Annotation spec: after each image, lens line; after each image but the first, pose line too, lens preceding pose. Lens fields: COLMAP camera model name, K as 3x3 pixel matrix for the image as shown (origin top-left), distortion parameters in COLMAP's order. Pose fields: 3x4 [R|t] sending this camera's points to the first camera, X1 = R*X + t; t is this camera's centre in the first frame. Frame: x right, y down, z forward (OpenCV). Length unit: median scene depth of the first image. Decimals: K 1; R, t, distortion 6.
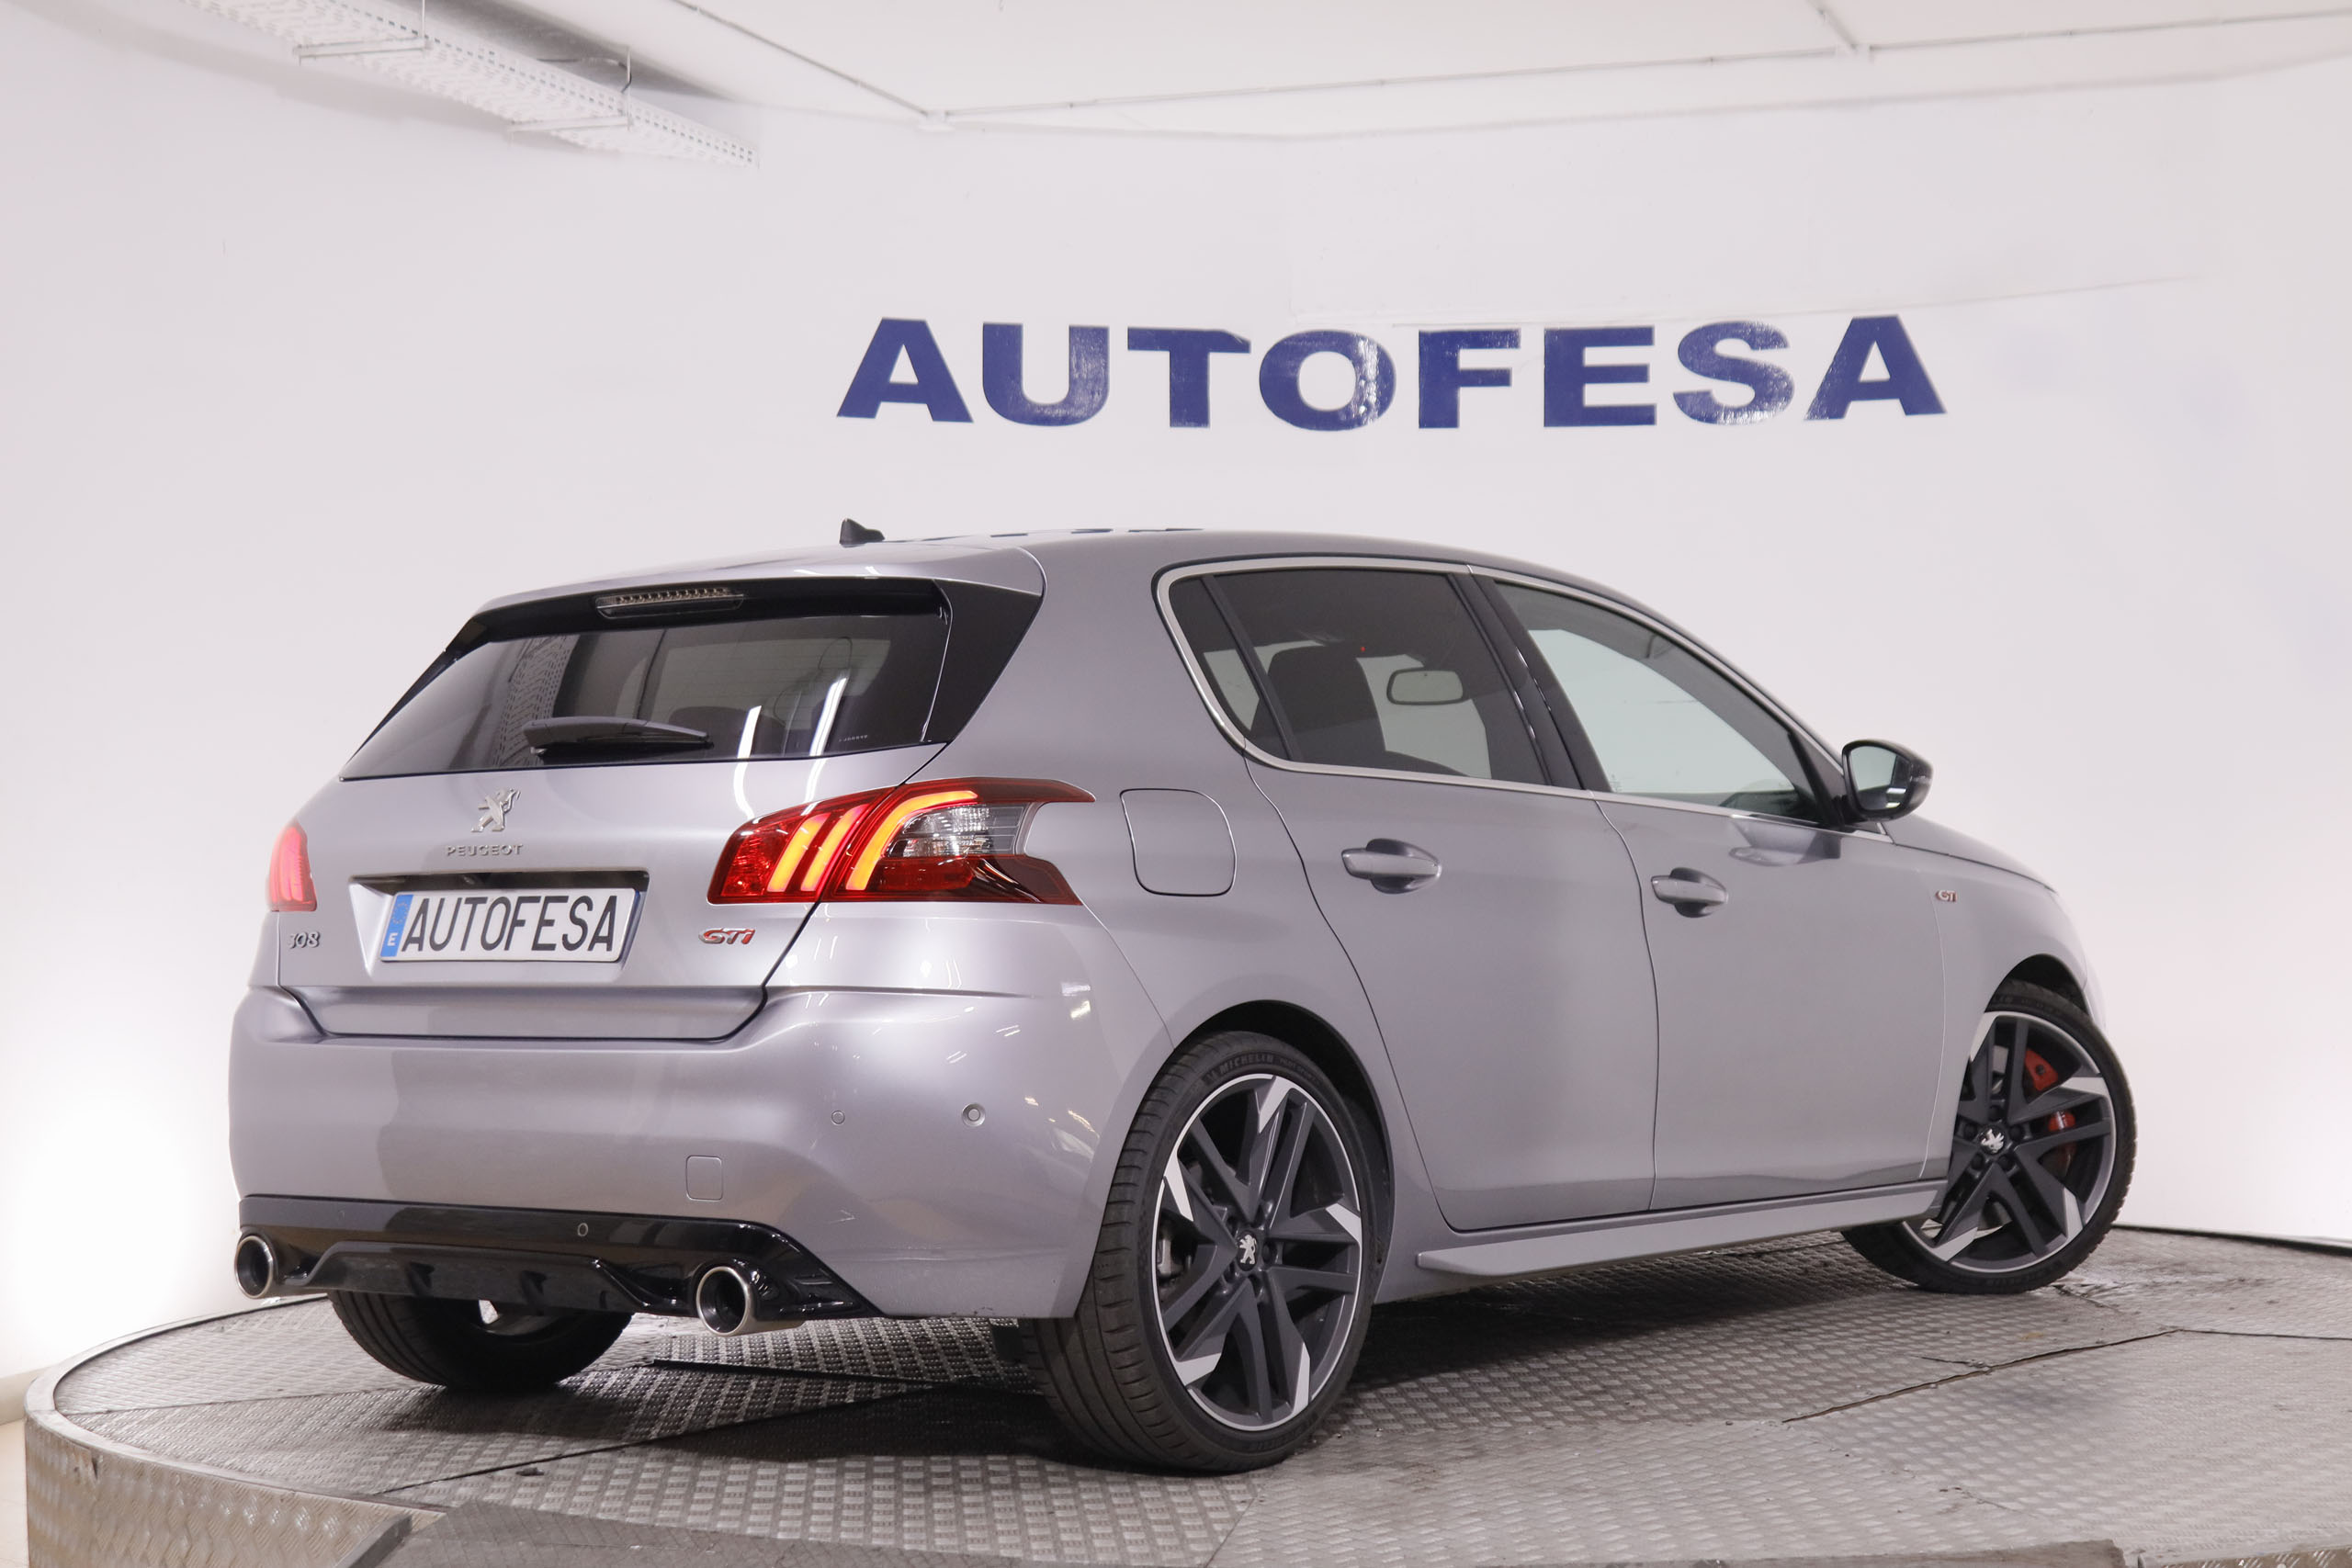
lens RADIAL K [[3908.2, 0, 1176.0], [0, 3908.2, 784.0], [0, 0, 1]] dist [-0.003533, 0.012164]
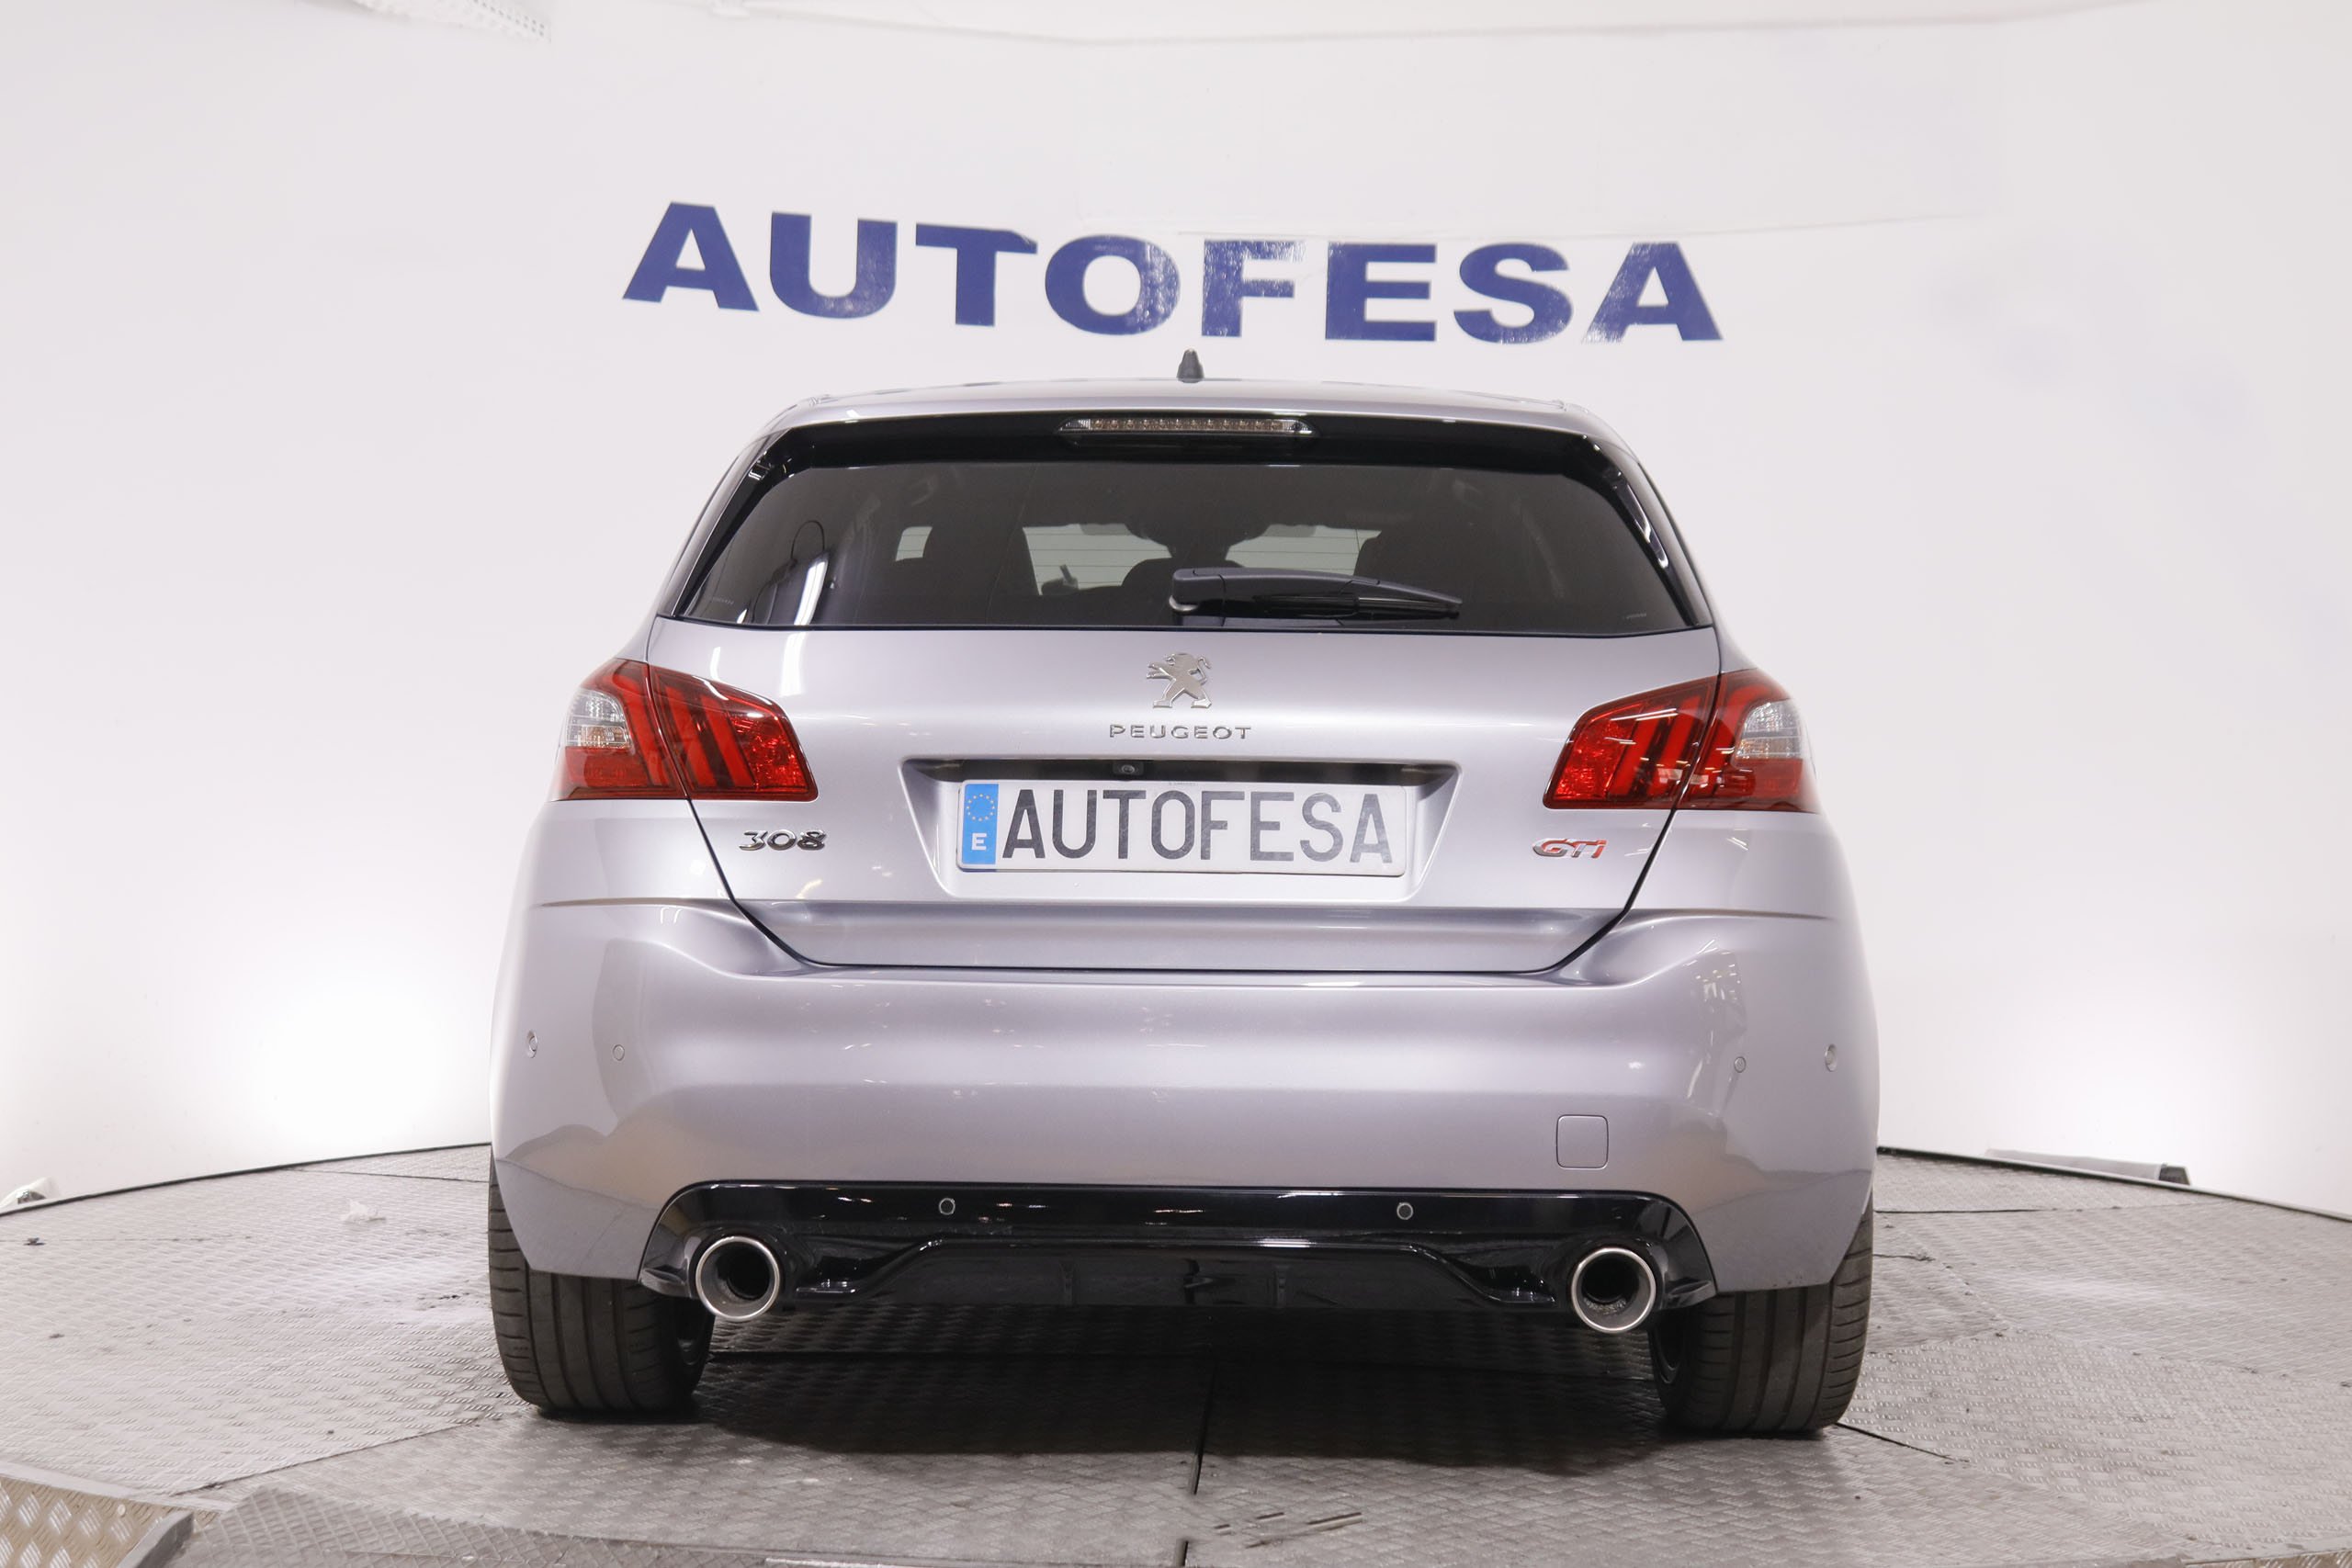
lens RADIAL K [[3448.6, 0, 1176.0], [0, 3448.6, 784.0], [0, 0, 1]] dist [-0.054214, 0.180853]
pose [[0.994835, 0.027329, 0.097757, -0.028970], [-0.029808, 0.999268, 0.023986, 0.003448], [-0.097030, -0.026776, 0.994921, 0.116134]]
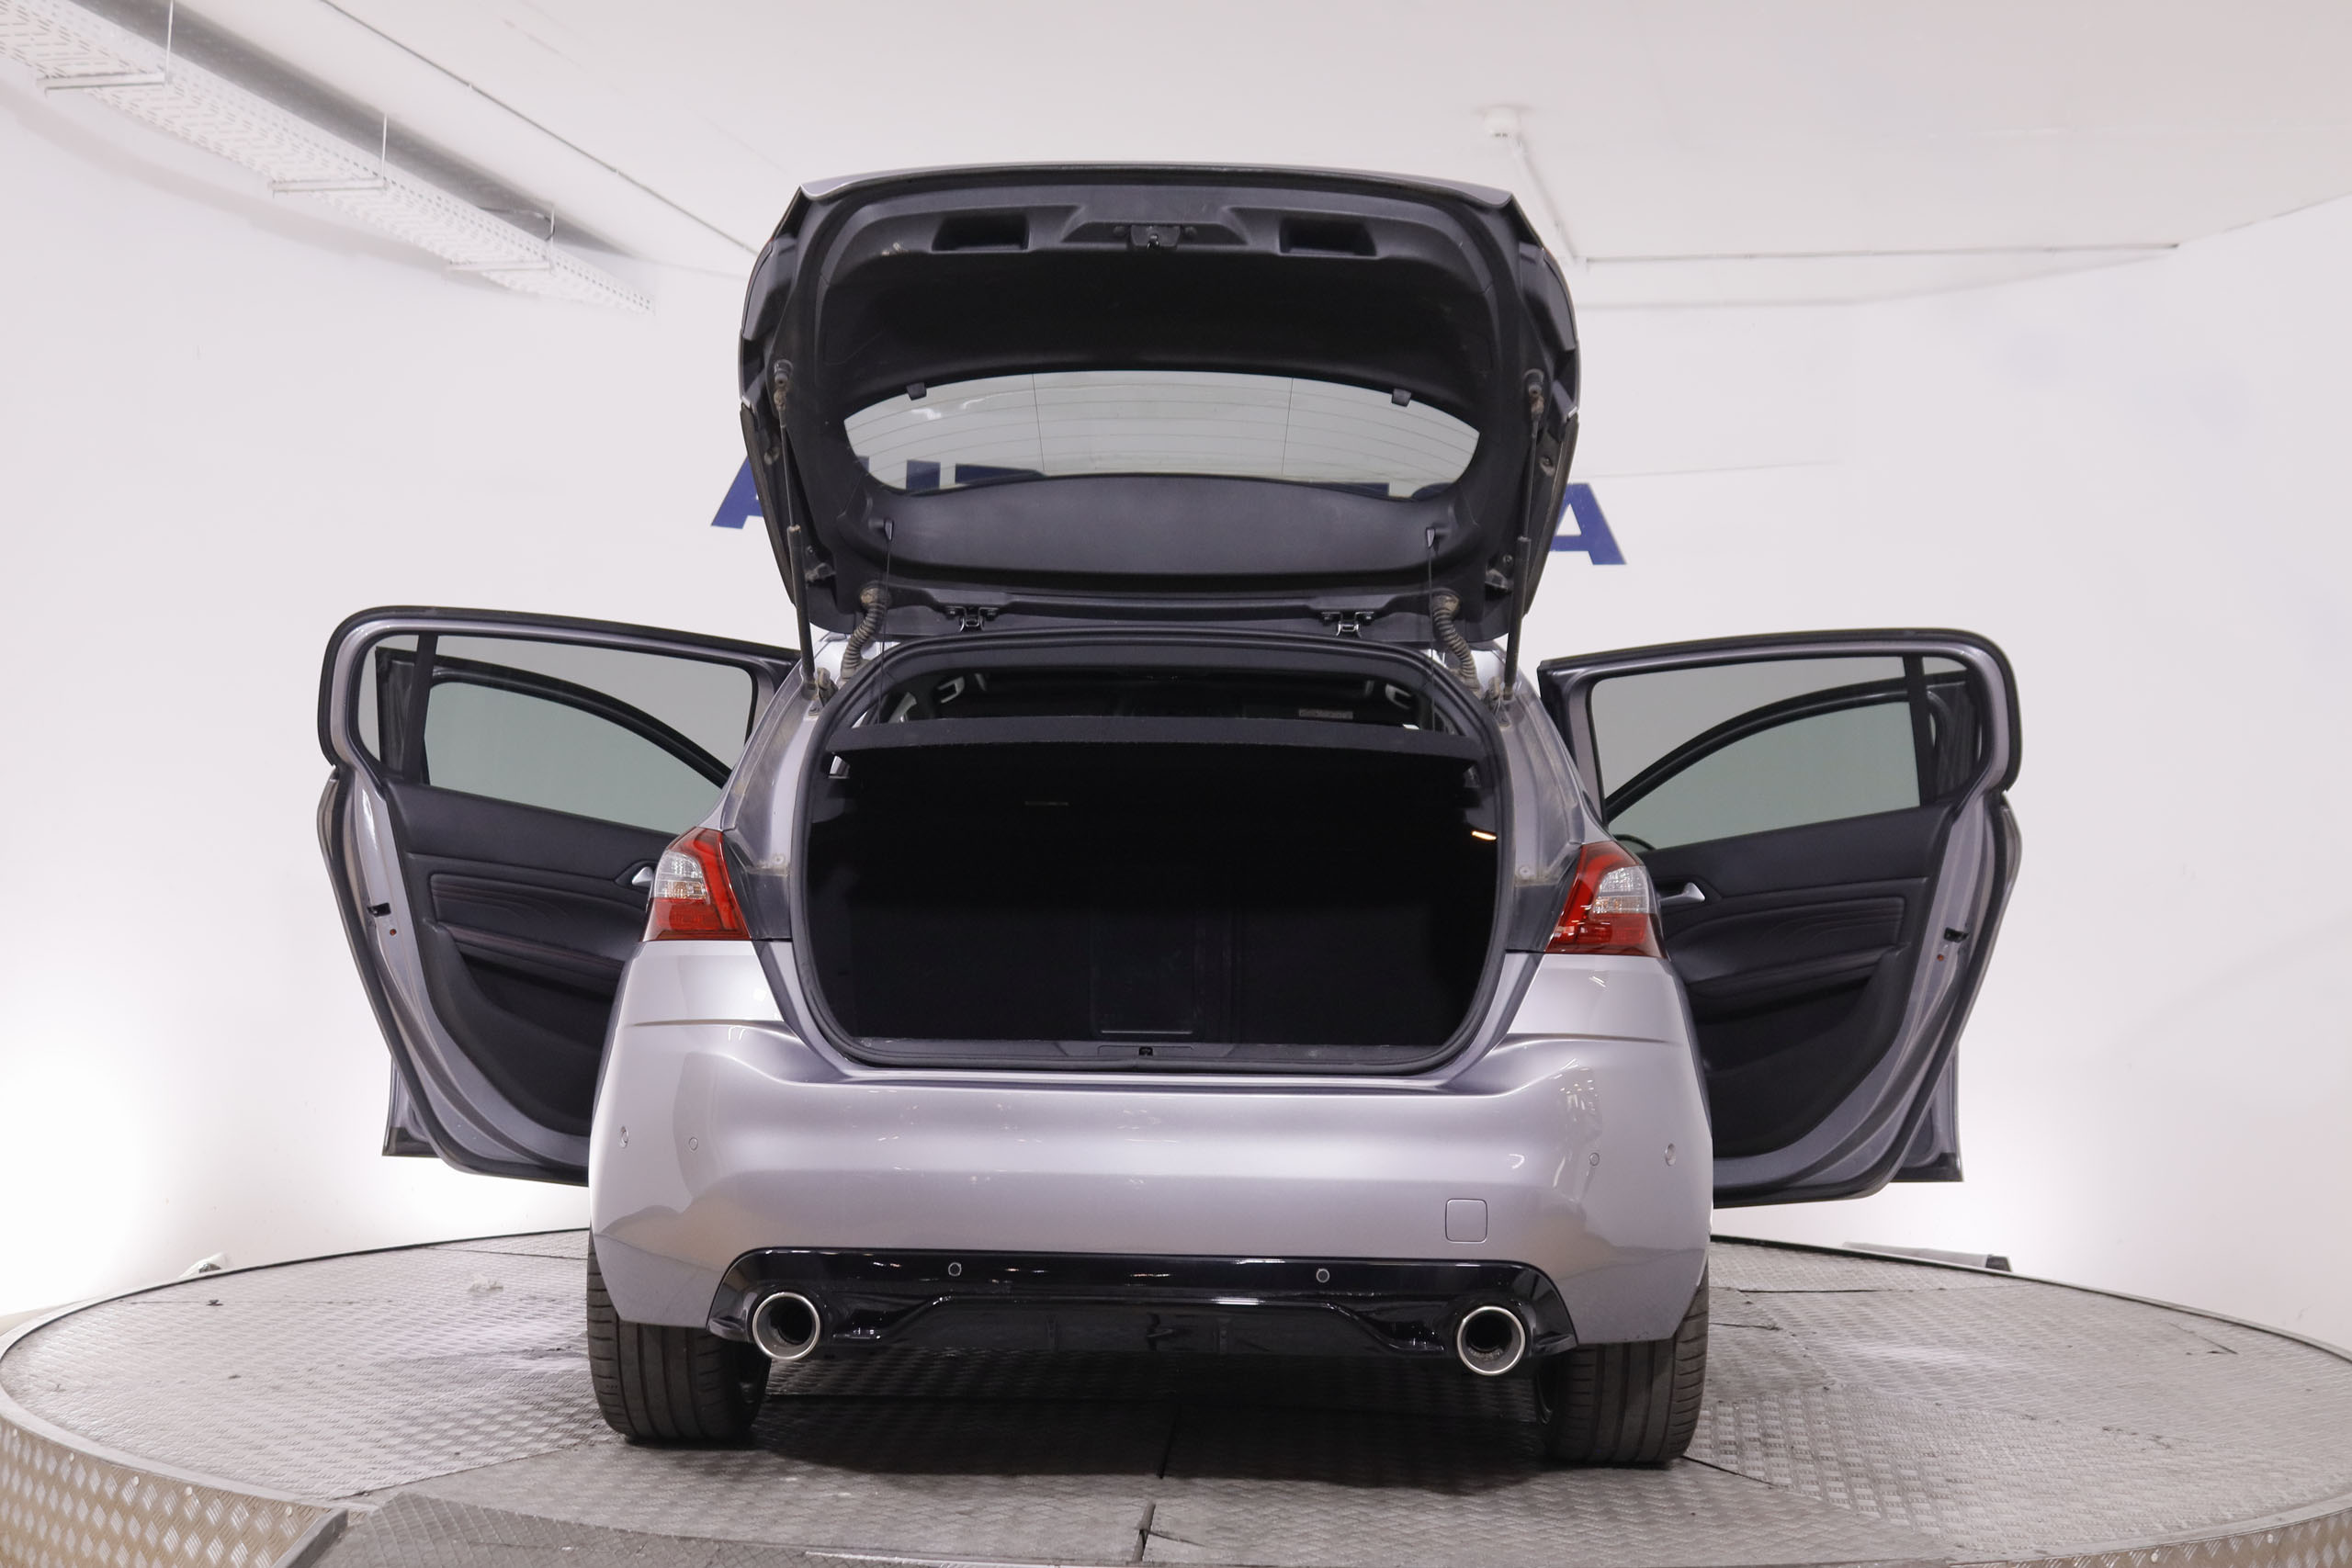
lens RADIAL K [[2976.9, 0, 1168.6], [0, 2976.9, 764.1], [0, 0, 1]] dist [-0.061760, 0.038068]
pose [[0.995264, 0.038558, 0.089238, -0.025863], [-0.035777, 0.998829, -0.032564, 0.002893], [-0.090389, 0.029217, 0.995478, 0.087882]]
